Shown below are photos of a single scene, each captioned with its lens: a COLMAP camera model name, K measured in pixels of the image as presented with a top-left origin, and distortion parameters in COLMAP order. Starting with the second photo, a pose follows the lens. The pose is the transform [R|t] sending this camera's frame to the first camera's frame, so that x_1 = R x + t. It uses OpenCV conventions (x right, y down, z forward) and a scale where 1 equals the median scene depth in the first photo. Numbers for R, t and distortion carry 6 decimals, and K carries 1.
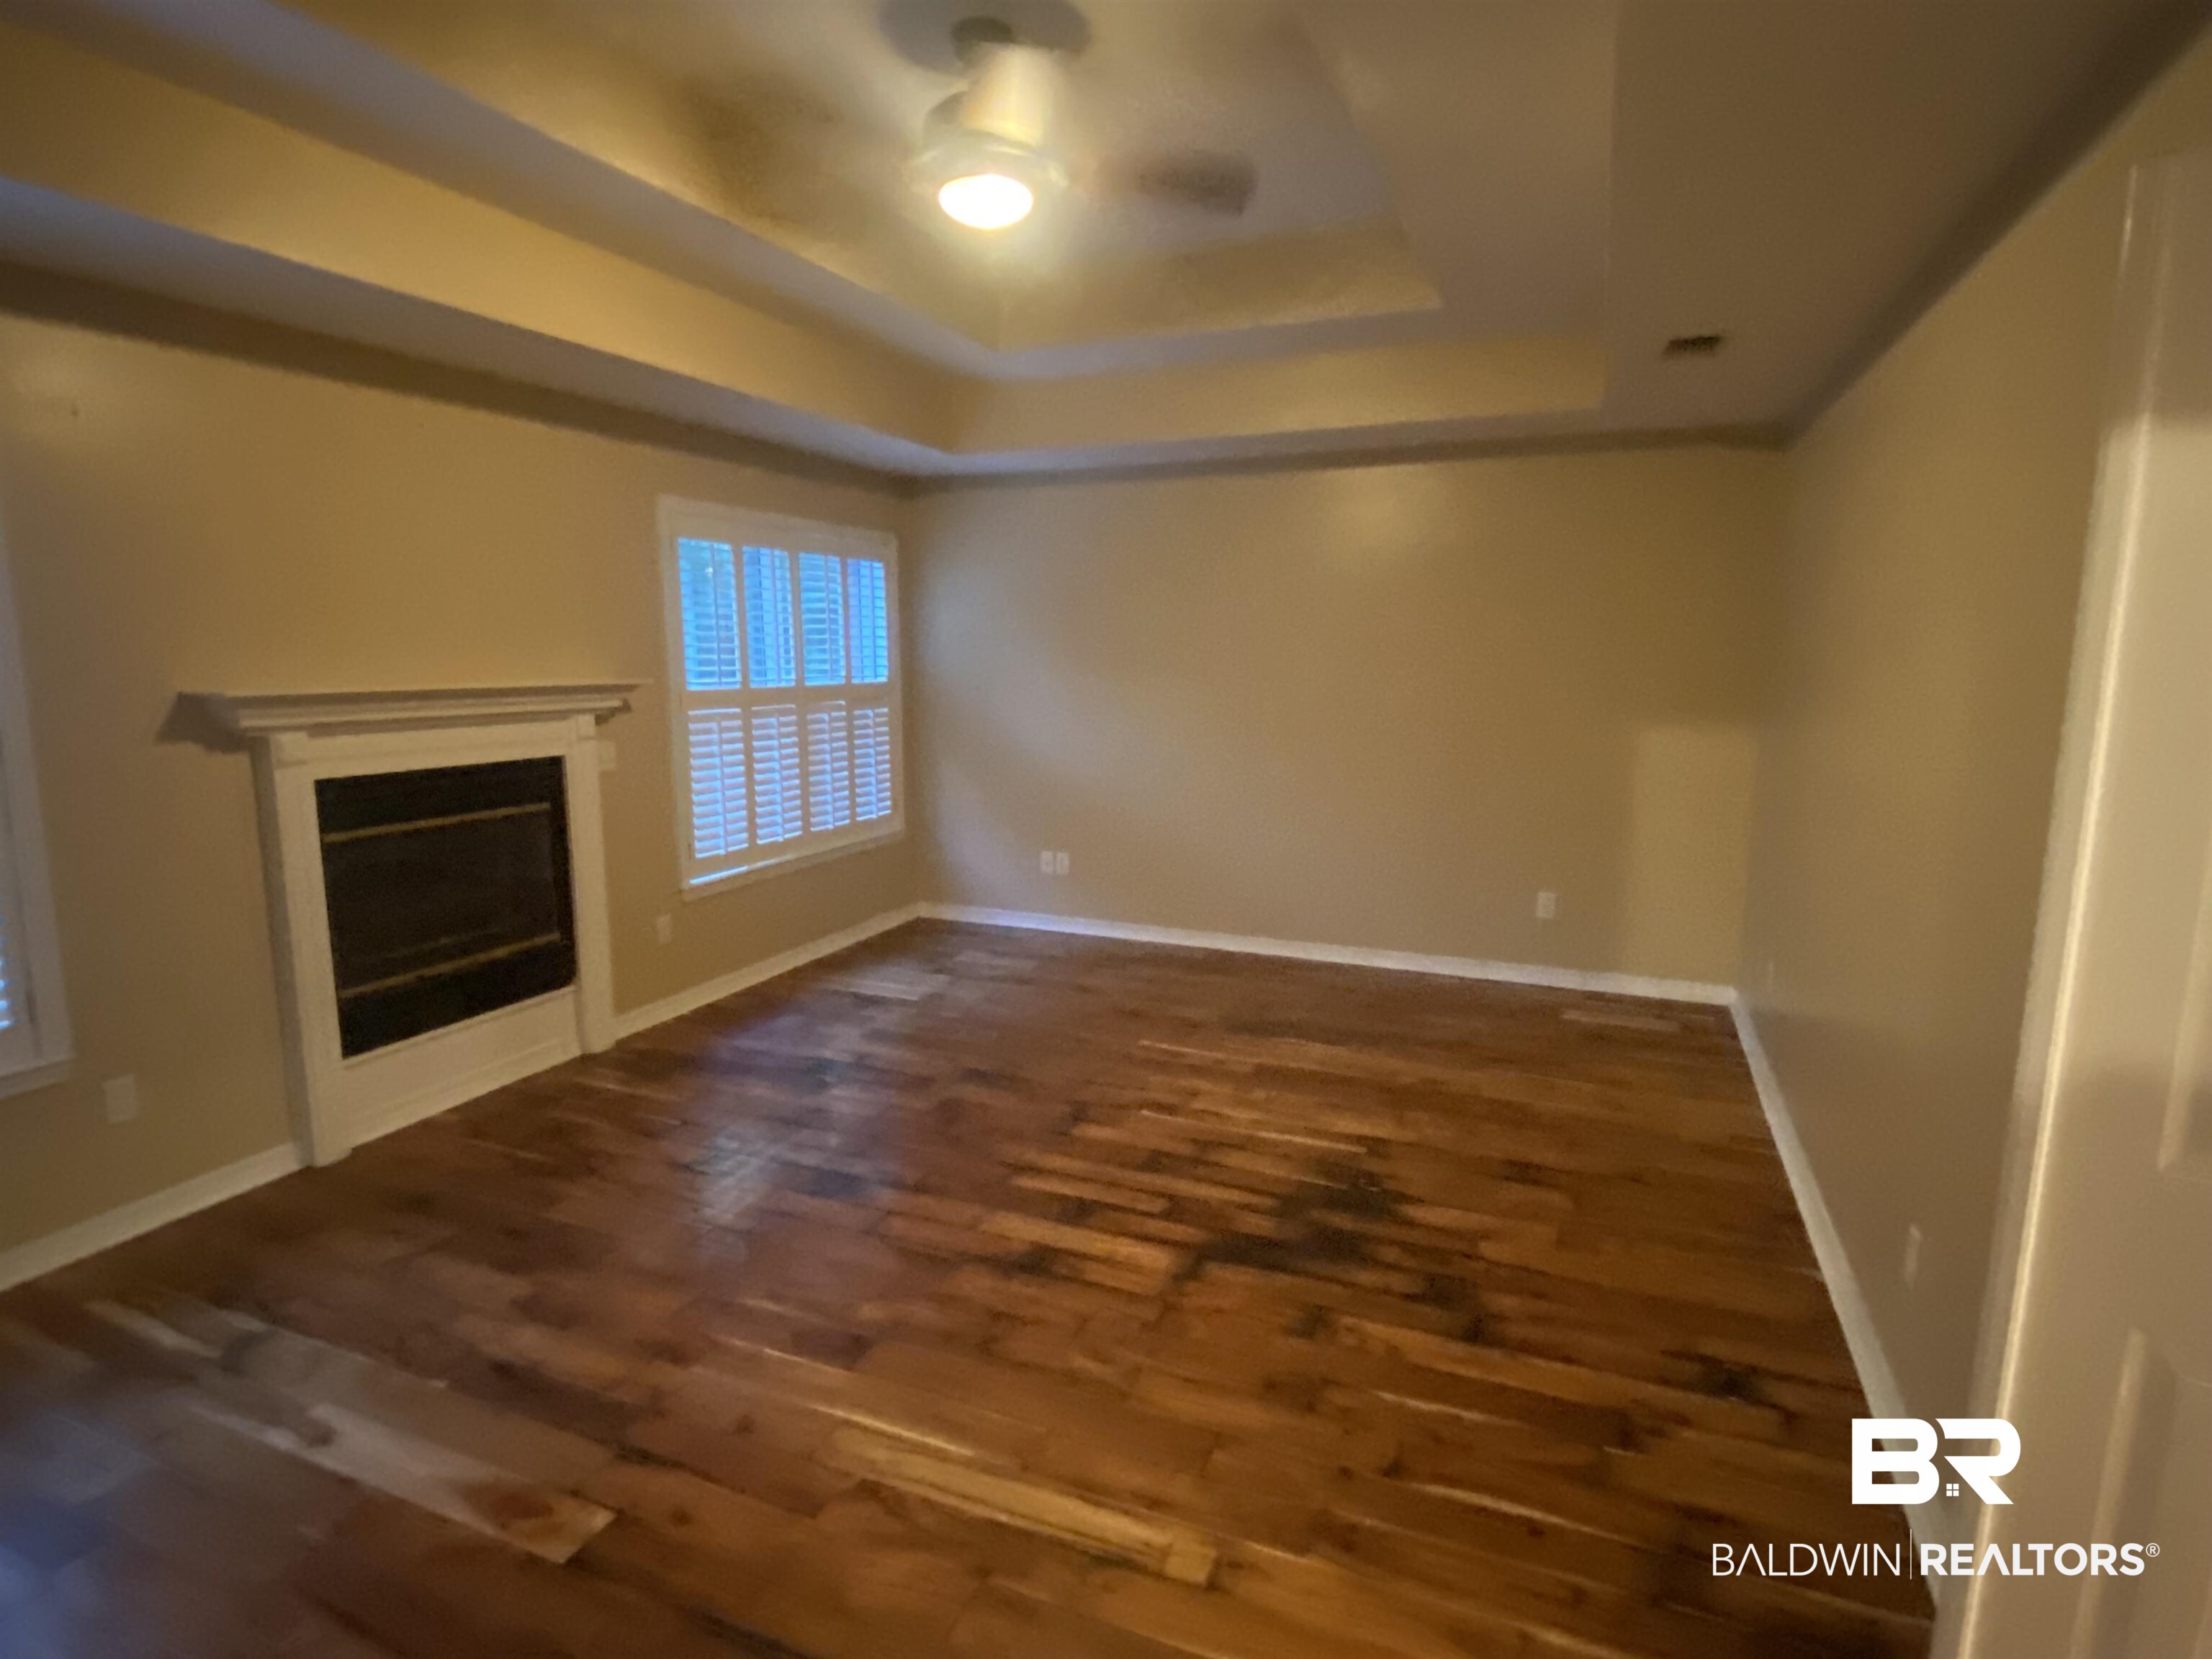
lens RADIAL K [[1161.6, 0, 1106.0], [0, 1161.6, 834.4], [0, 0, 1]] dist [0.010991, -0.003502]
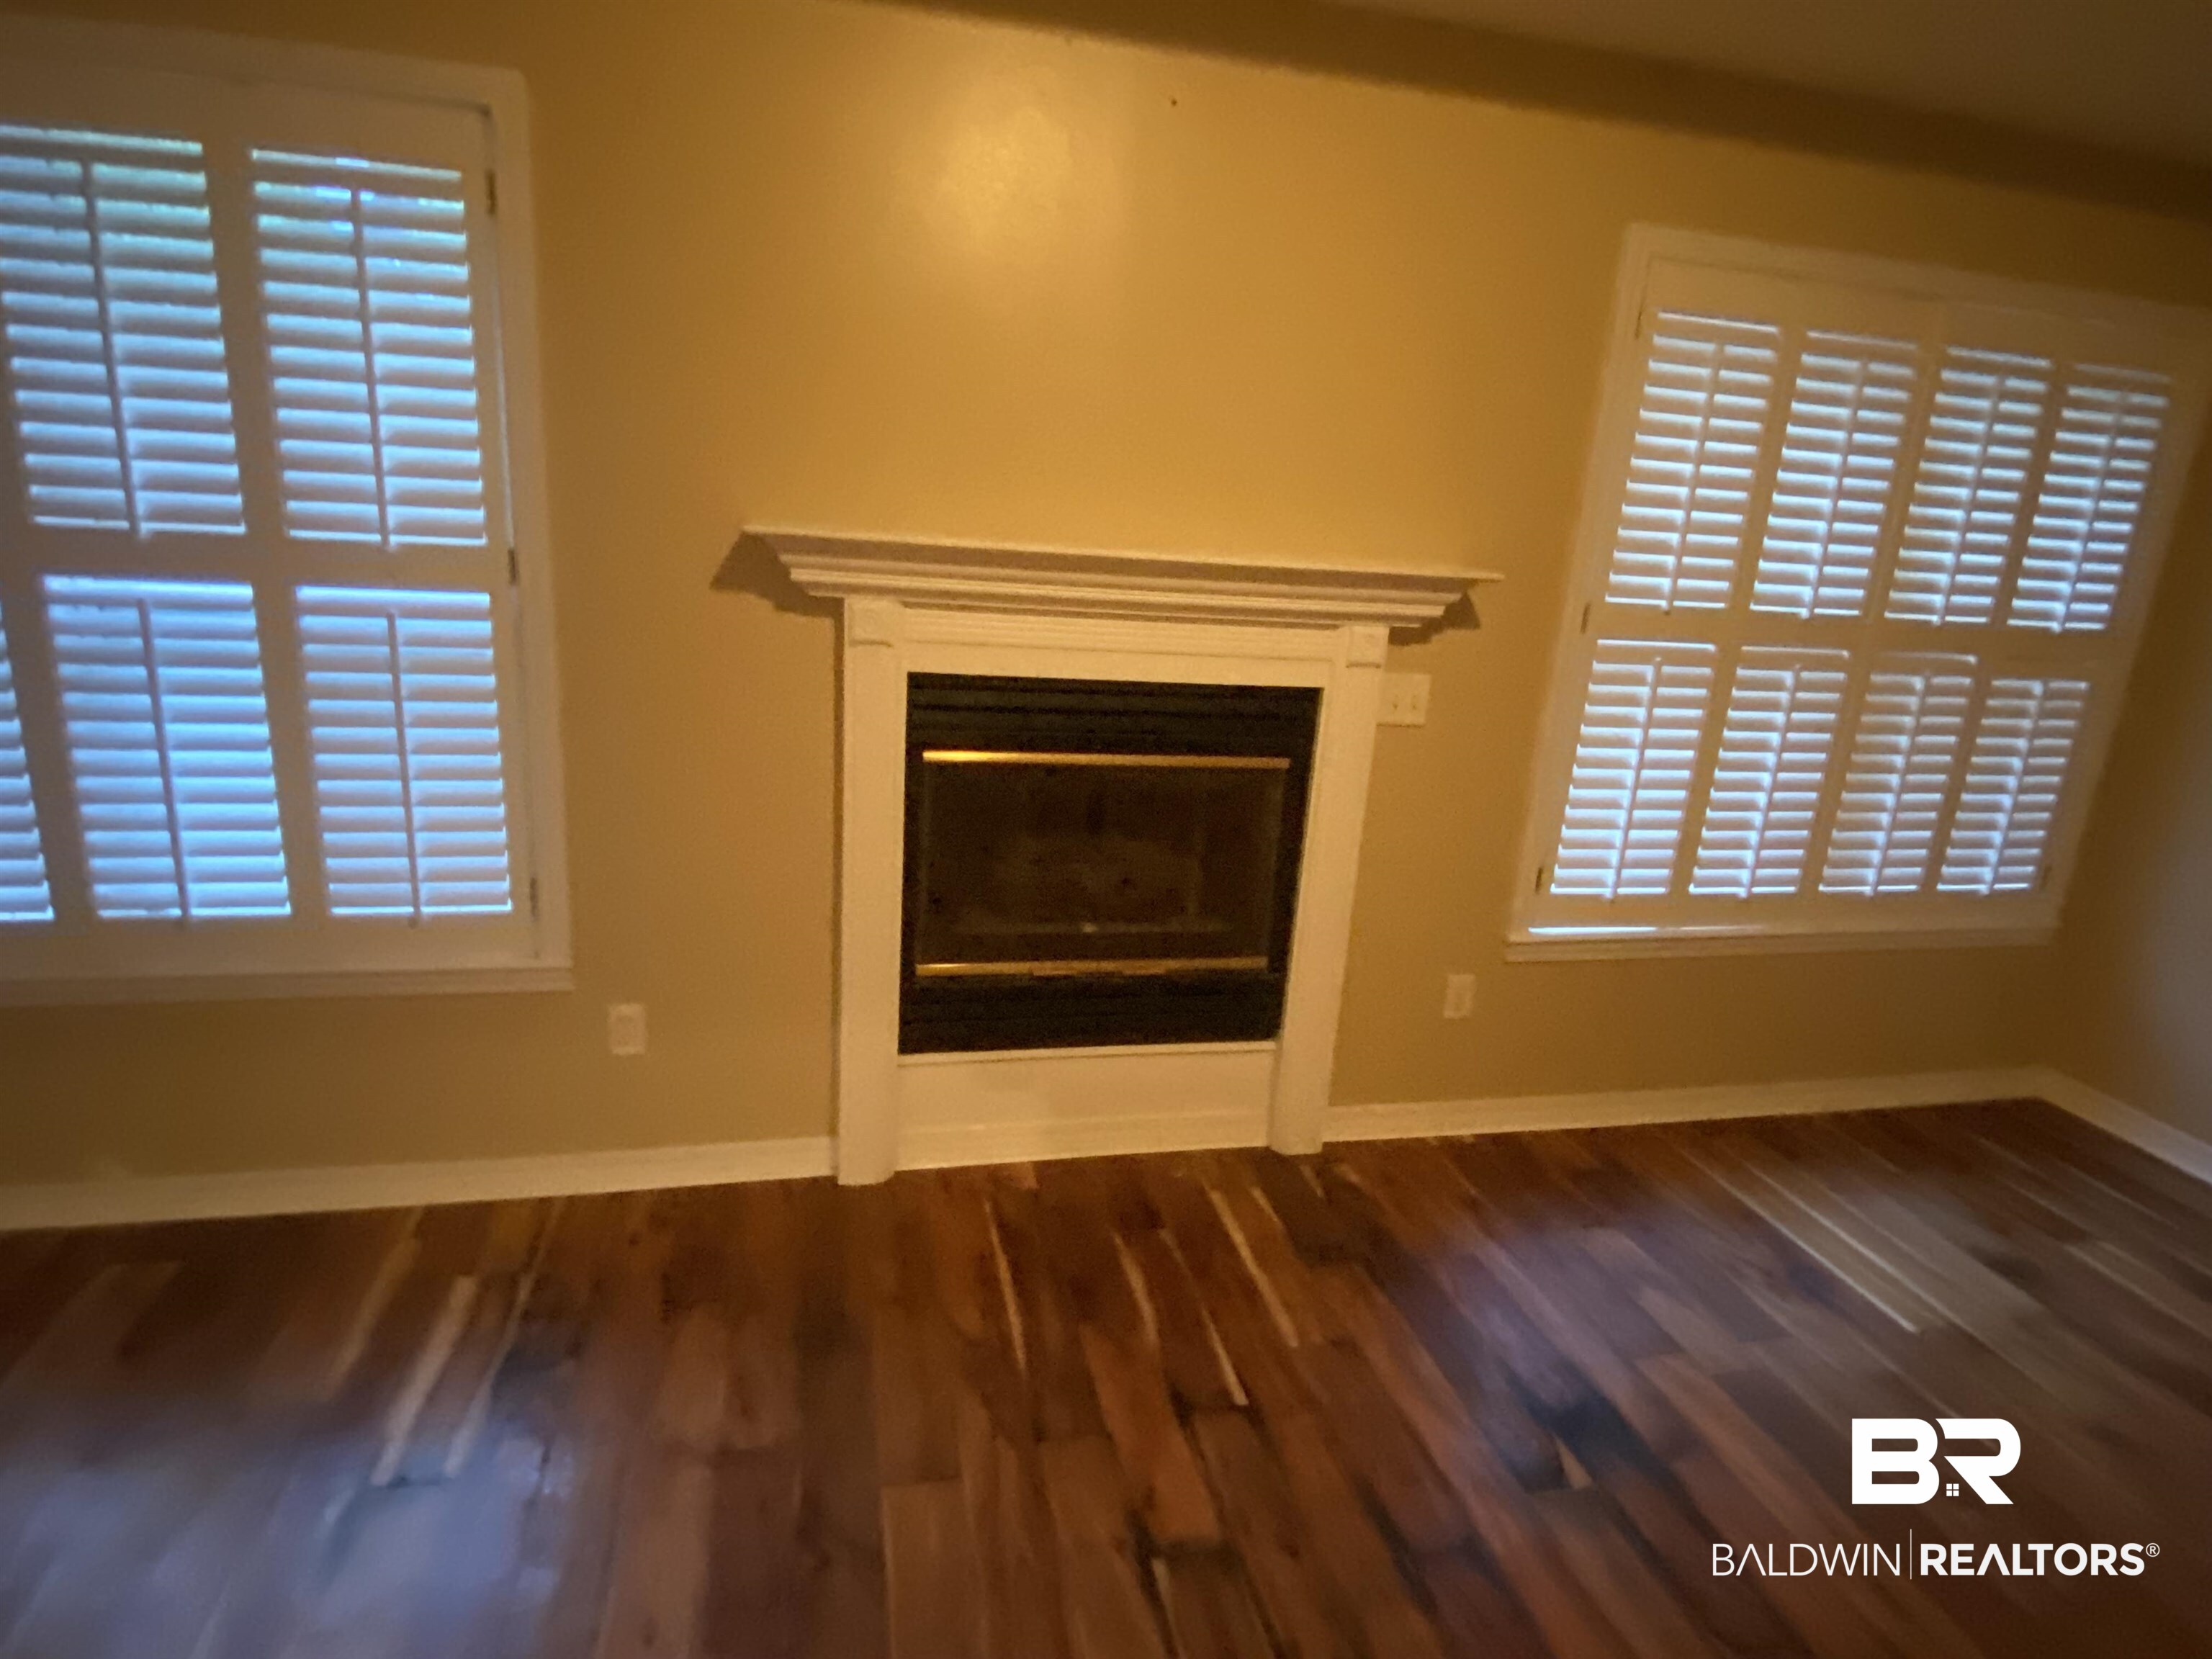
lens RADIAL K [[1161.6, 0, 1097.7], [0, 1161.6, 832.2], [0, 0, 1]] dist [0.010991, -0.003502]
pose [[0.575283, 0.249844, -0.778863, -0.043173], [-0.192102, 0.966844, 0.168254, -0.071294], [0.795076, 0.052828, 0.604204, 0.529417]]
